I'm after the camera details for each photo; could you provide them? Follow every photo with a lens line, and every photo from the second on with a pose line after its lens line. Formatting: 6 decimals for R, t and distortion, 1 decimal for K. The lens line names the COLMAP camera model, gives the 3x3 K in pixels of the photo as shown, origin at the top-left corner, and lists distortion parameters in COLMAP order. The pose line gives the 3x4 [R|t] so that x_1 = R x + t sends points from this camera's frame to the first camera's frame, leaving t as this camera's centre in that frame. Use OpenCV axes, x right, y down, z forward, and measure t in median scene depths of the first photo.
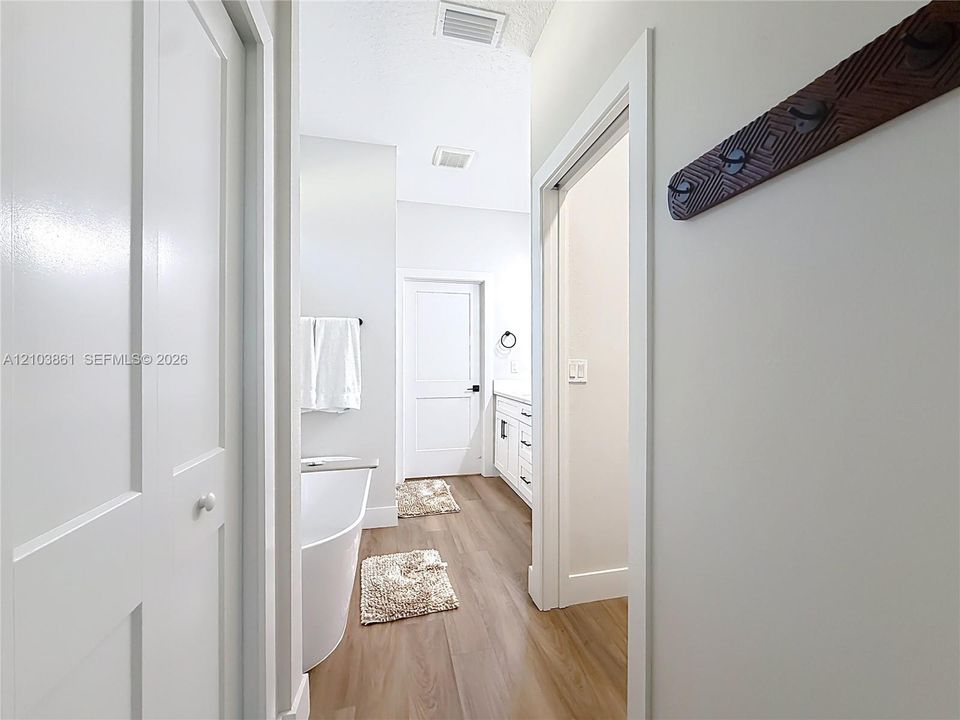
lens RADIAL K [[392.0, 0, 482.3], [0, 392.0, 361.8], [0, 0, 1]] dist [-0.002174, 0.000955]
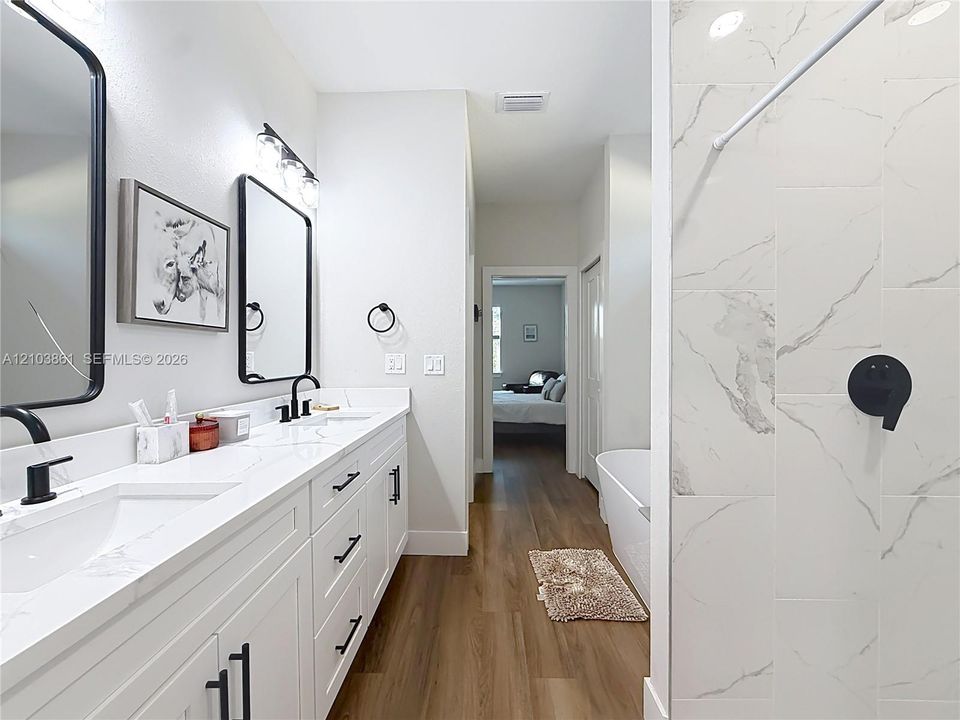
lens RADIAL K [[392.0, 0, 479.7], [0, 392.0, 357.6], [0, 0, 1]] dist [-0.002174, 0.000955]
pose [[-0.968757, 0.003666, 0.247985, -0.109164], [0.003974, 0.999992, 0.000741, 0.000157], [-0.247981, 0.001703, -0.968763, 1.116709]]
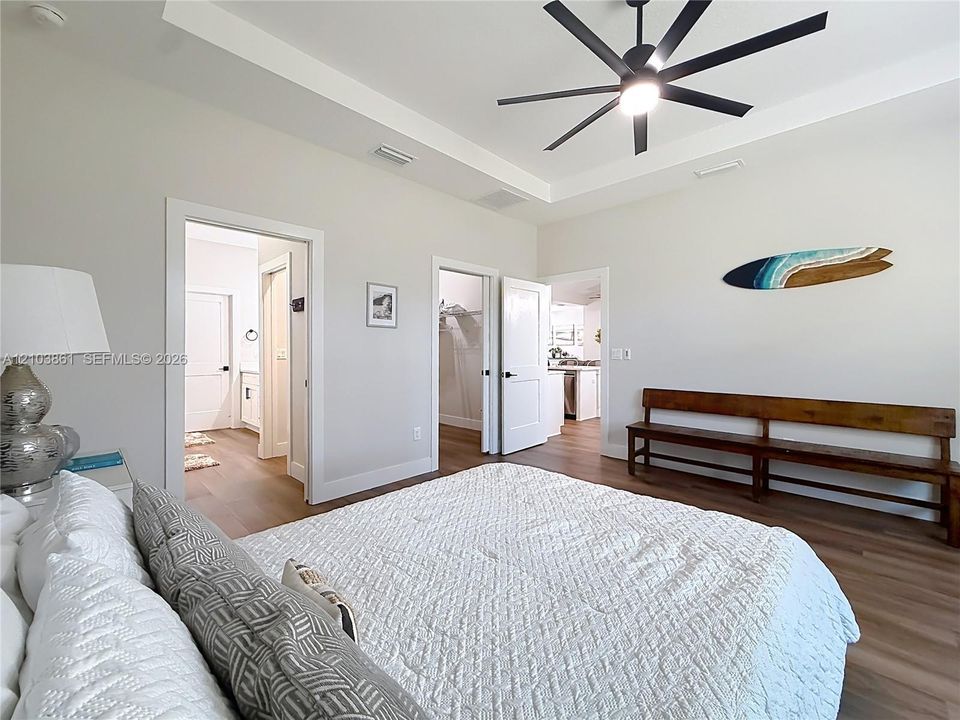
lens RADIAL K [[392.0, 0, 477.5], [0, 392.0, 355.3], [0, 0, 1]] dist [-0.002174, 0.000955]
pose [[0.843352, -0.004070, 0.537346, -0.011374], [-0.002553, 0.999930, 0.011581, 0.001091], [-0.537356, -0.011139, 0.843282, -0.783036]]
